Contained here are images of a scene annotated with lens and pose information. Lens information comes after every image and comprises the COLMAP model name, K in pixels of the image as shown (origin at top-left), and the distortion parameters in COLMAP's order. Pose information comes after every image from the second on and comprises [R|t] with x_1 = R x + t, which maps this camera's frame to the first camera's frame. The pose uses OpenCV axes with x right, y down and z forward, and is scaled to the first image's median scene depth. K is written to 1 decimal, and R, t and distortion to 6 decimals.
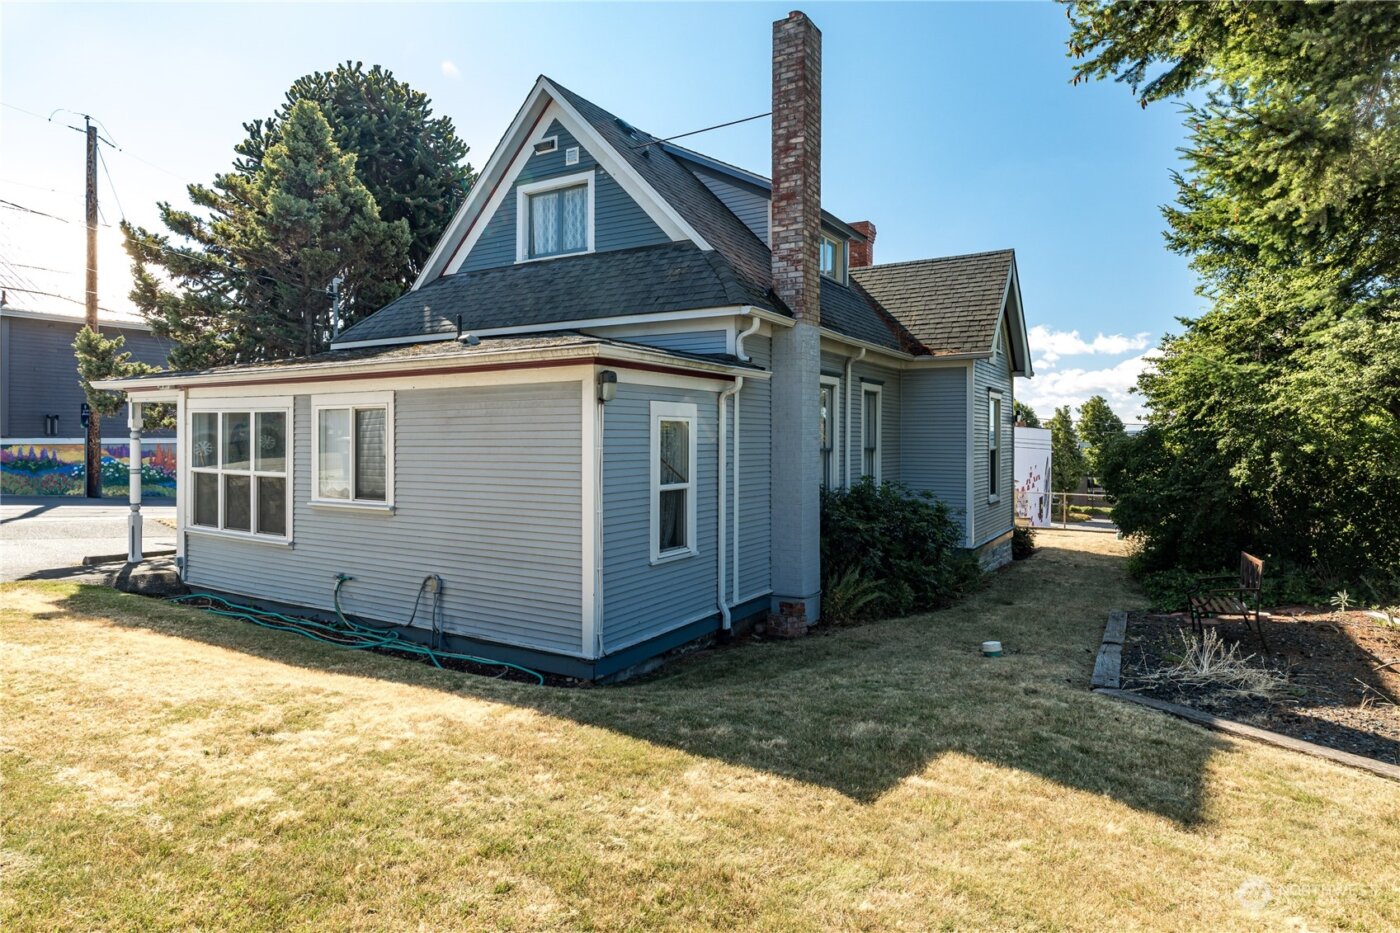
lens RADIAL K [[802.3, 0, 700.0], [0, 802.3, 451.3], [0, 0, 1]] dist [-0.002510, -0.000127]
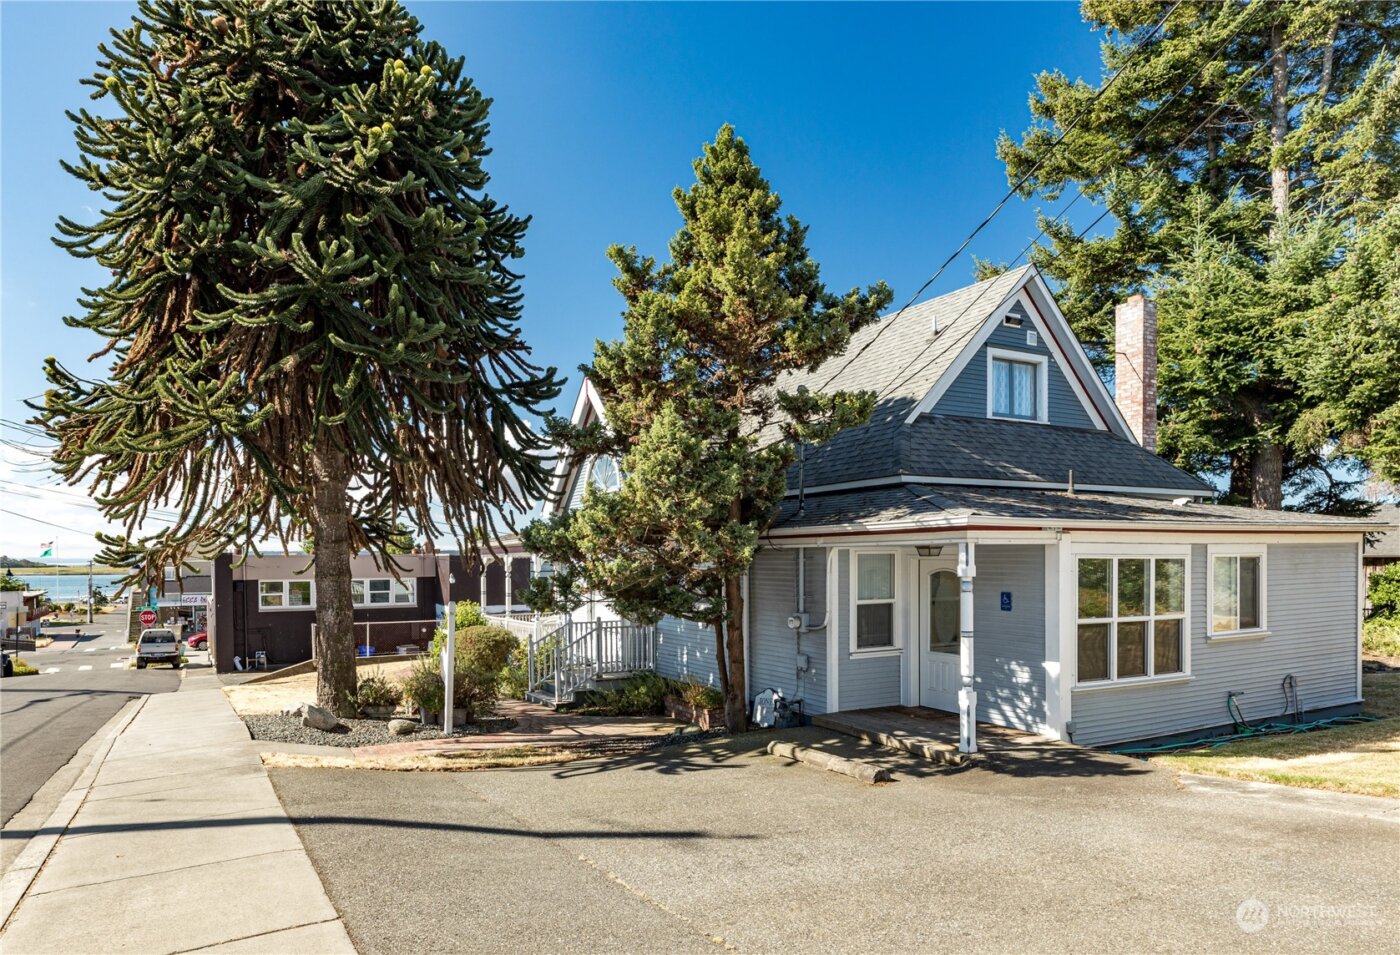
lens RADIAL K [[840.8, 0, 683.7], [0, 840.8, 585.9], [0, 0, 1]] dist [0.000469, -0.000495]
pose [[0.523204, -0.036304, 0.851434, -1.725564], [0.021632, 0.999336, 0.029318, -0.057462], [-0.851933, 0.003079, 0.523642, 0.908147]]
